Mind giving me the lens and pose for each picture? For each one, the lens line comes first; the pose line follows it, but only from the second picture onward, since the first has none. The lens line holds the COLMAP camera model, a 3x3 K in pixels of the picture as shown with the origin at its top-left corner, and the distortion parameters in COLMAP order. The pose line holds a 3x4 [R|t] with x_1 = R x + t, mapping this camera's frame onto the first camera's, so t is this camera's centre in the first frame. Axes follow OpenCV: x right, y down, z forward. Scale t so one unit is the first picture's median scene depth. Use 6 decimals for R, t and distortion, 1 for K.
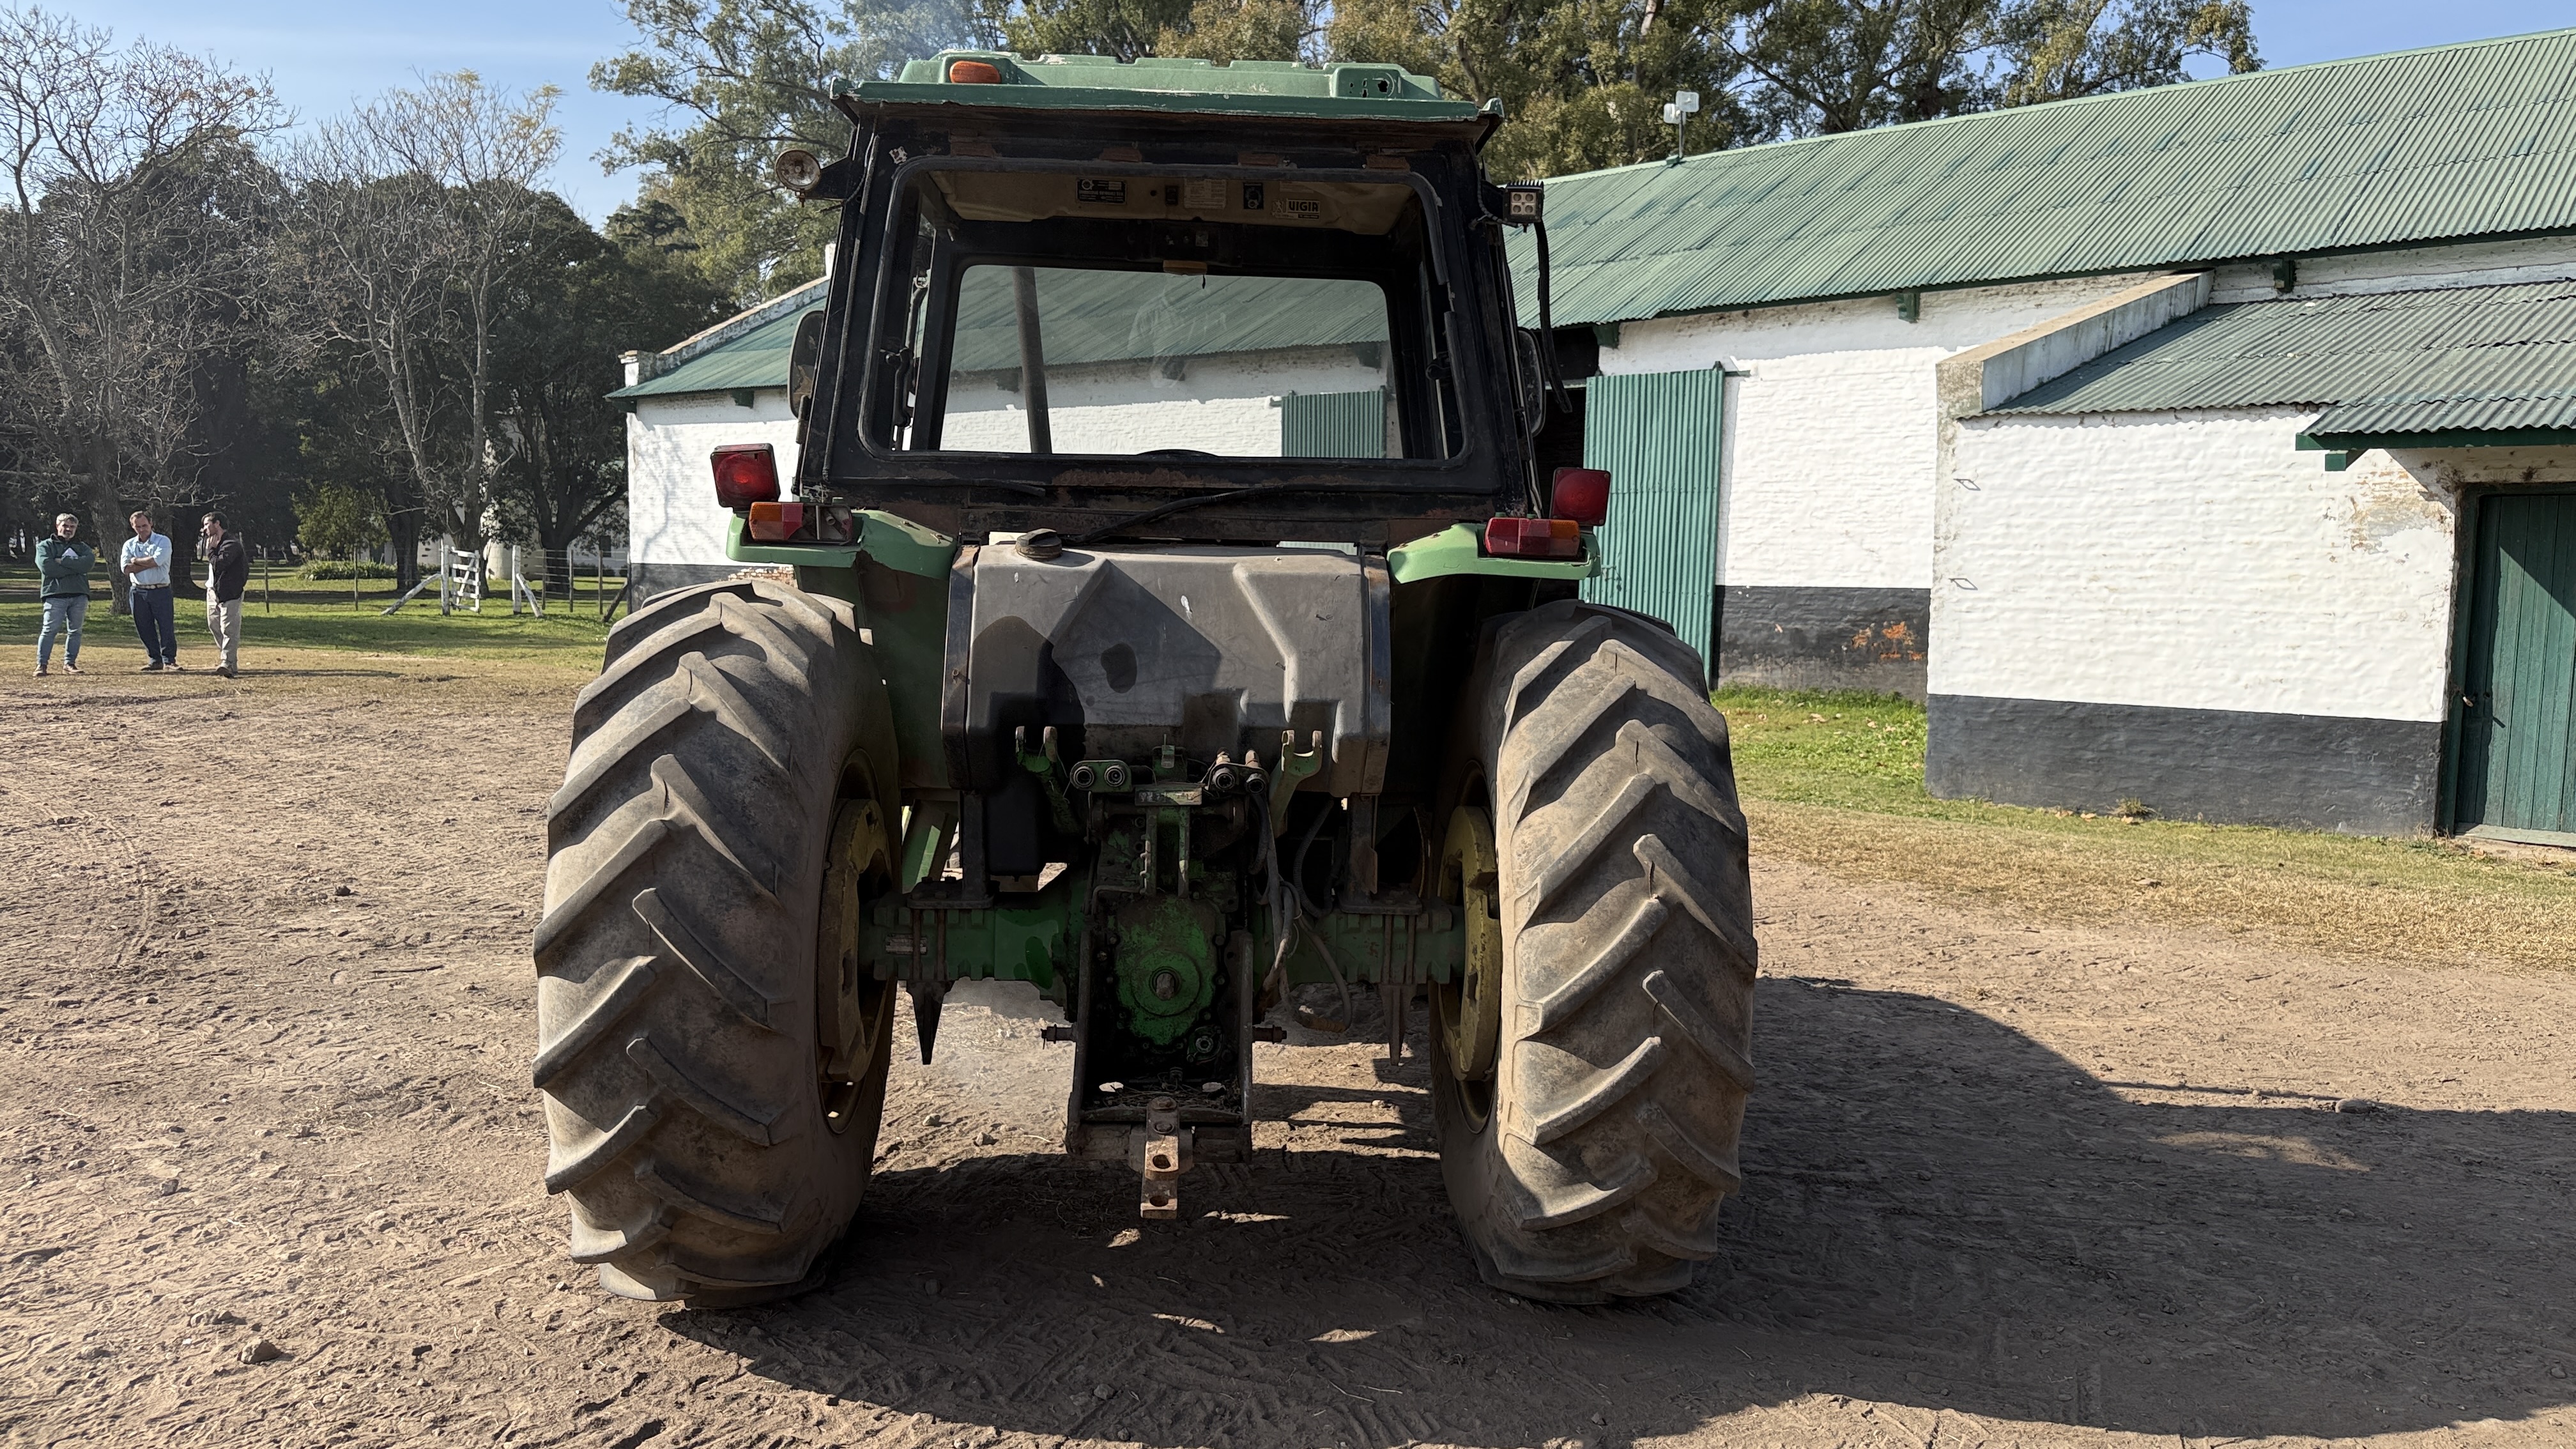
lens RADIAL K [[1820.1, 0, 1288.0], [0, 1820.1, 724.5], [0, 0, 1]] dist [0.045834, -0.080295]
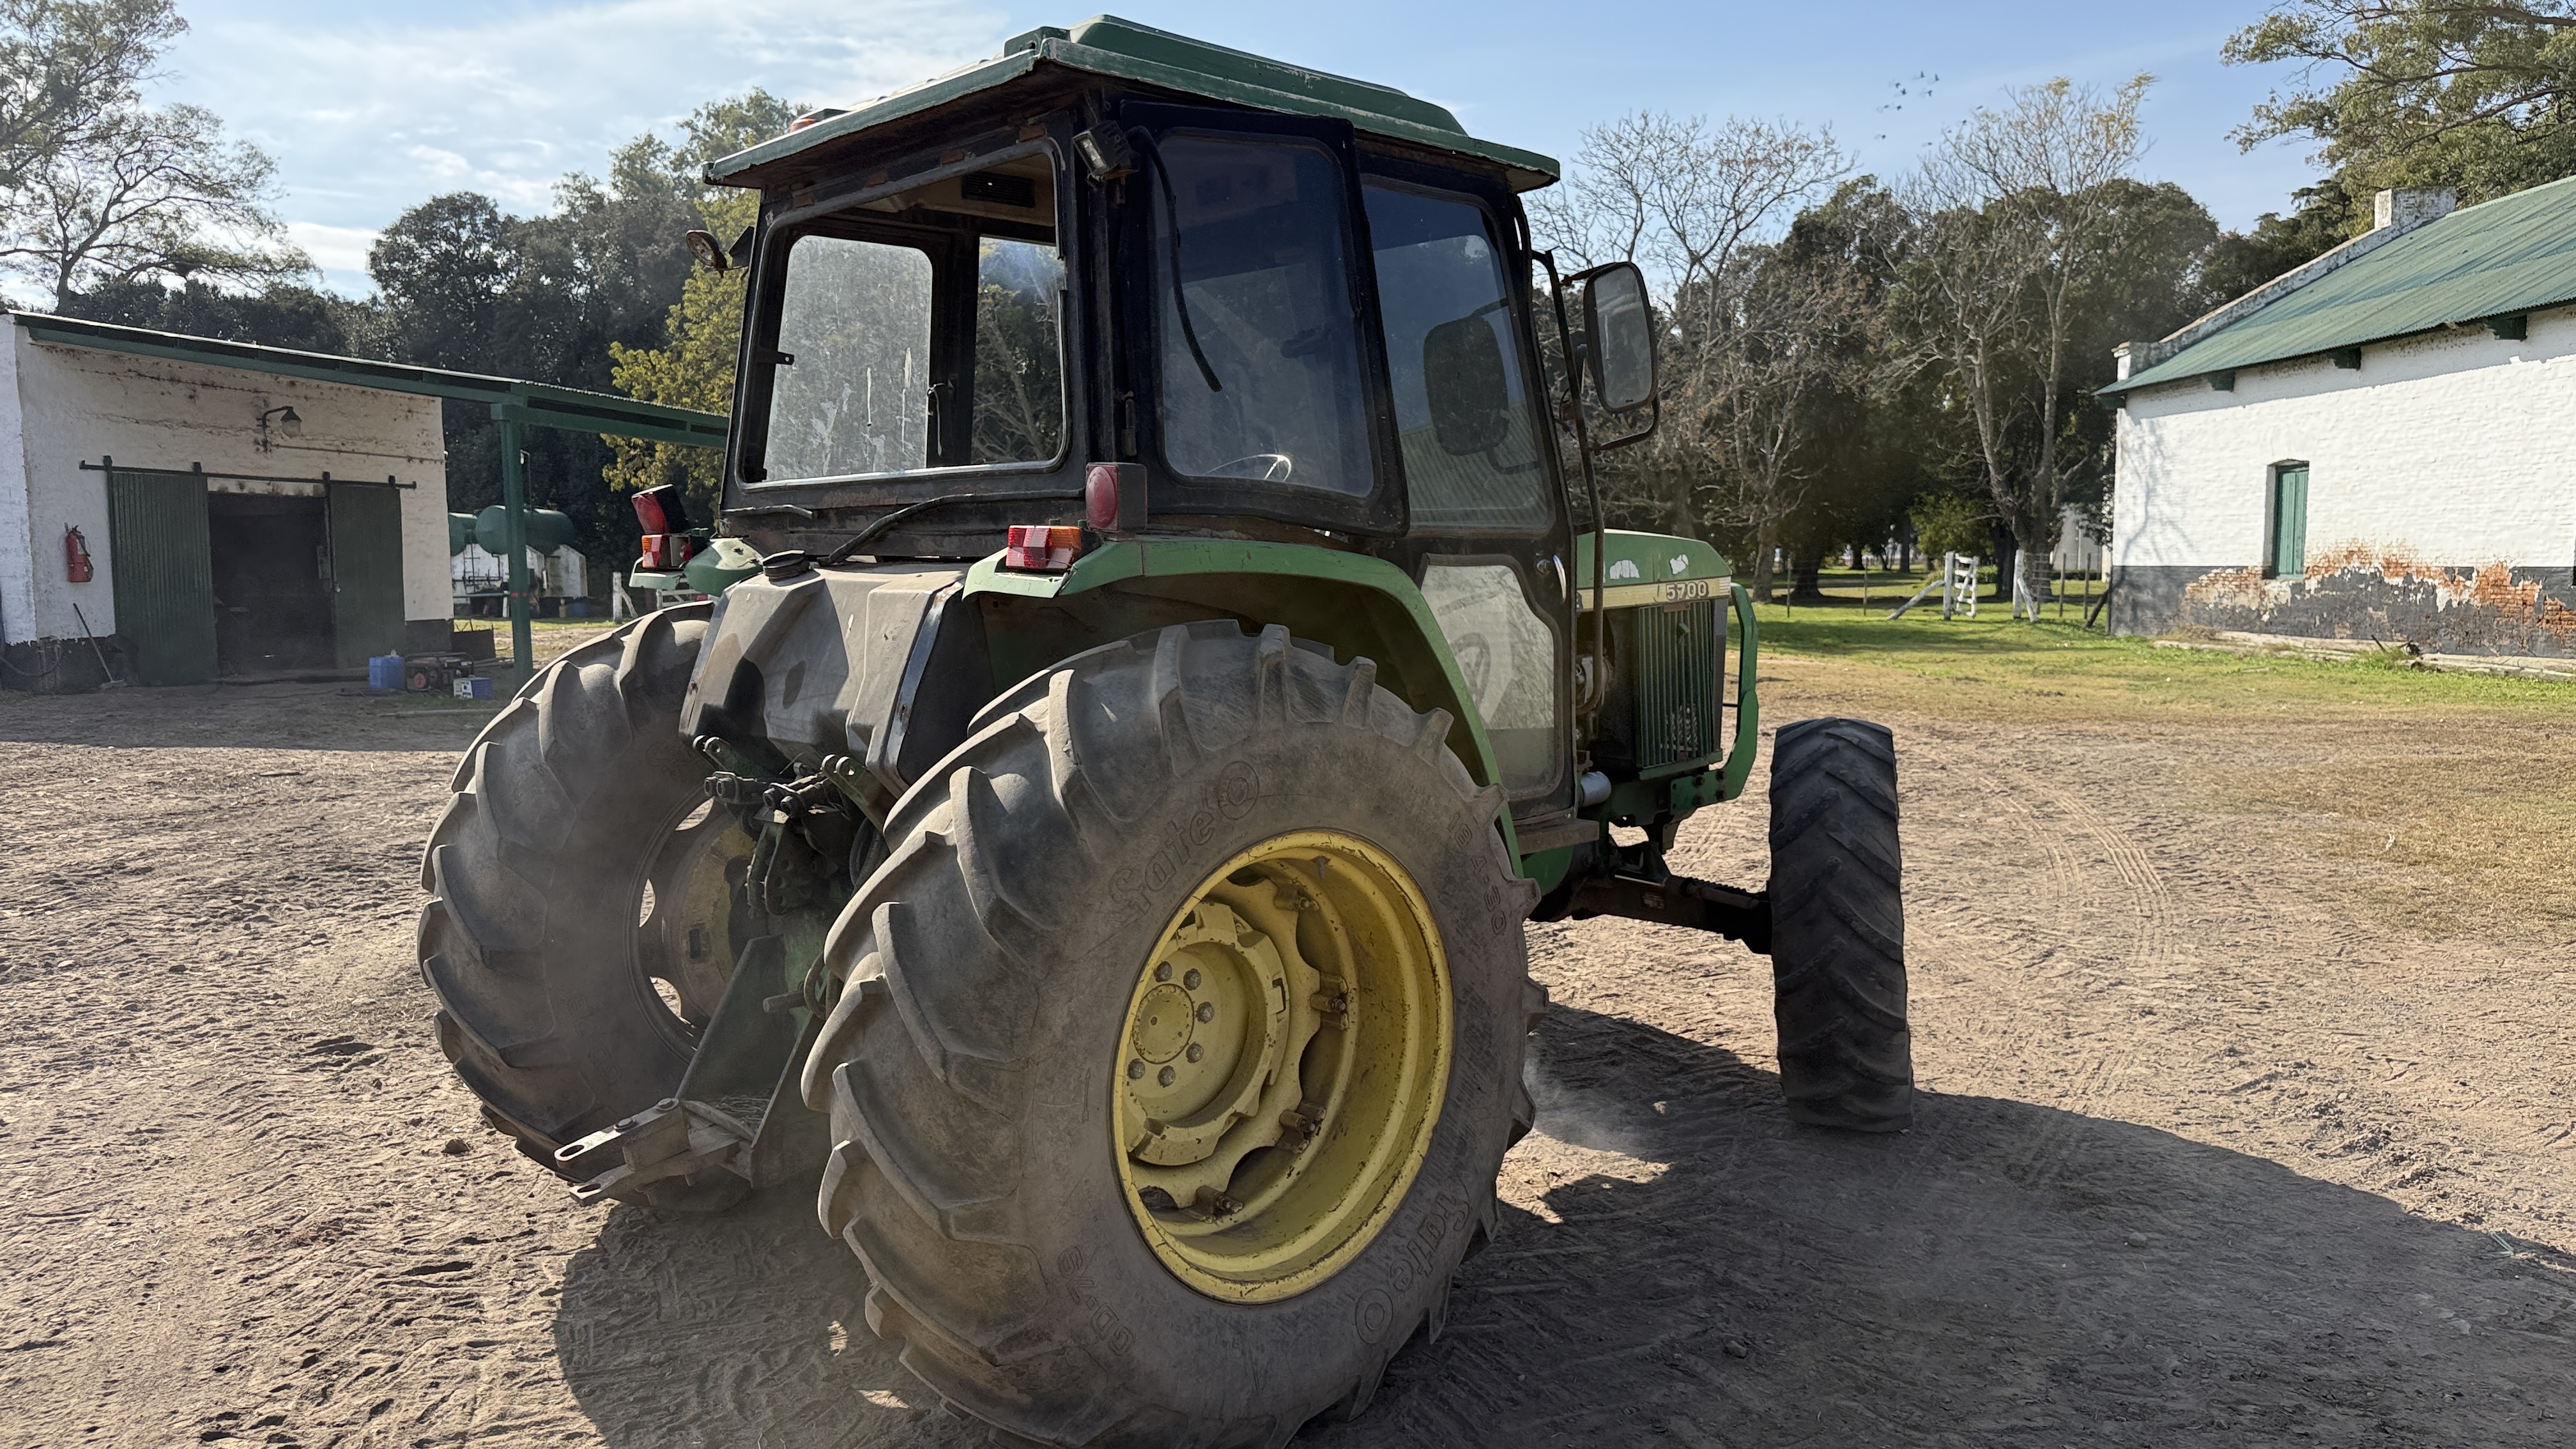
lens RADIAL K [[1809.2, 0, 1288.0], [0, 1809.2, 724.5], [0, 0, 1]] dist [0.044018, -0.070825]
pose [[0.638681, 0.047236, -0.768021, 0.162351], [-0.048183, 0.998610, 0.021349, -0.008138], [0.767962, 0.023370, 0.640069, 0.102652]]
